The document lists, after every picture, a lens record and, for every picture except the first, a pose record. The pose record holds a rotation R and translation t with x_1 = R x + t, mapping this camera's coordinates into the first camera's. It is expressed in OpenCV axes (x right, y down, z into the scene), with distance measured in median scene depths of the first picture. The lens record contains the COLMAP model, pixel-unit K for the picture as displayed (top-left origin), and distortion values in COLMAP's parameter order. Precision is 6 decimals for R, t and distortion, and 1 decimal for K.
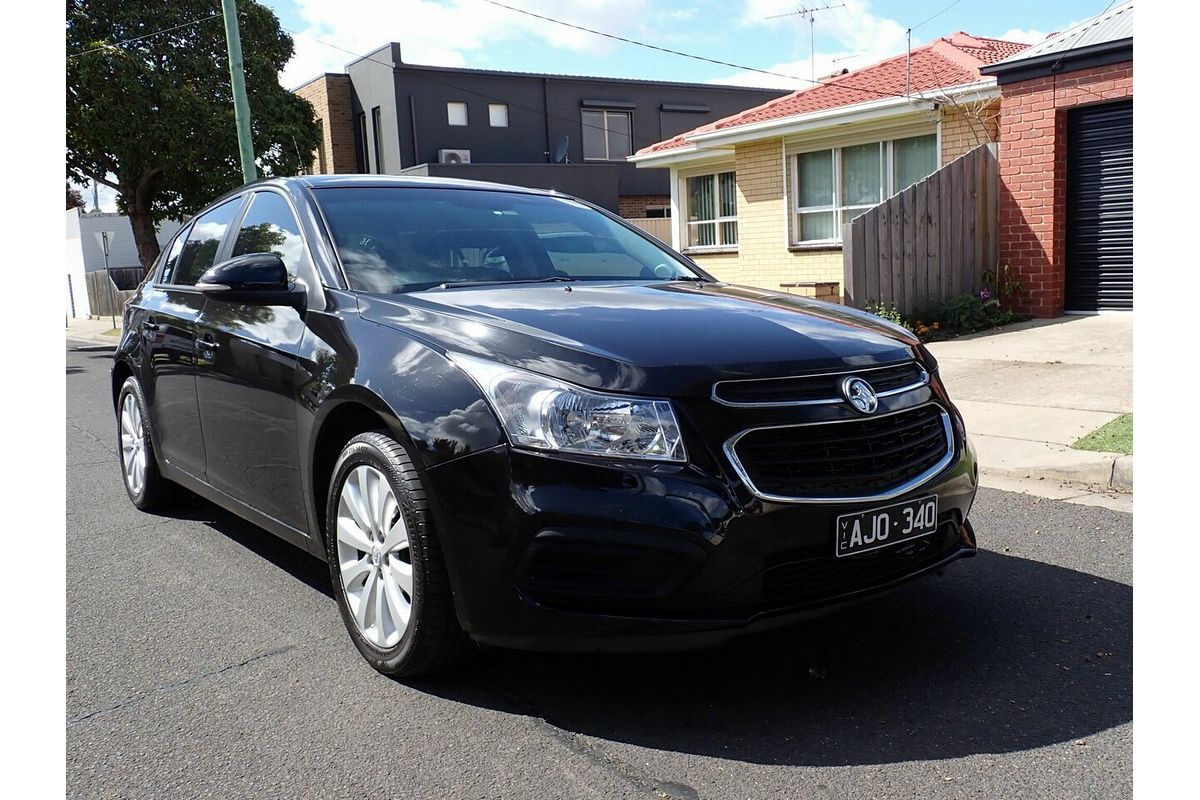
lens RADIAL K [[1024.7, 0, 660.2], [0, 1024.7, 403.2], [0, 0, 1]] dist [0.006026, -0.000002]
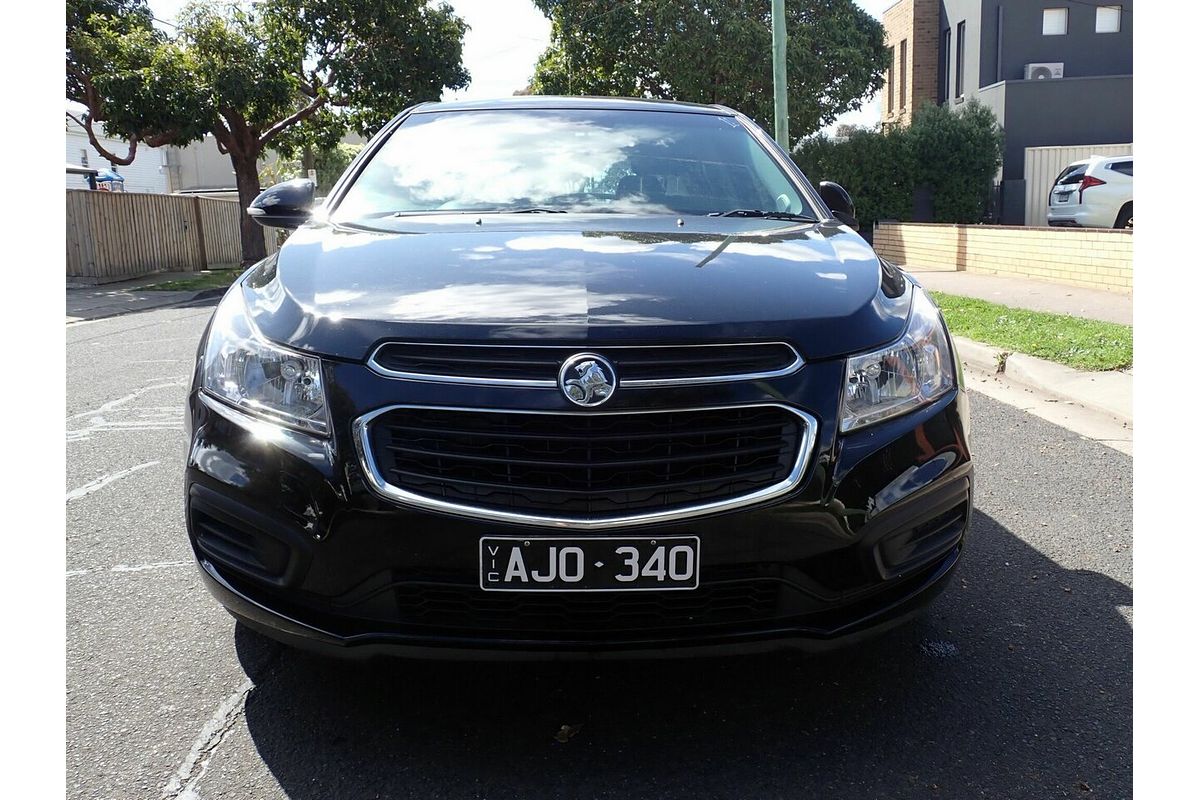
lens RADIAL K [[1024.7, 0, 660.2], [0, 1024.7, 403.2], [0, 0, 1]] dist [0.006026, -0.000002]
pose [[0.806239, 0.131196, -0.576859, 0.644786], [-0.090176, 0.990959, 0.099342, -0.067267], [0.584677, -0.028074, 0.810780, 0.435385]]
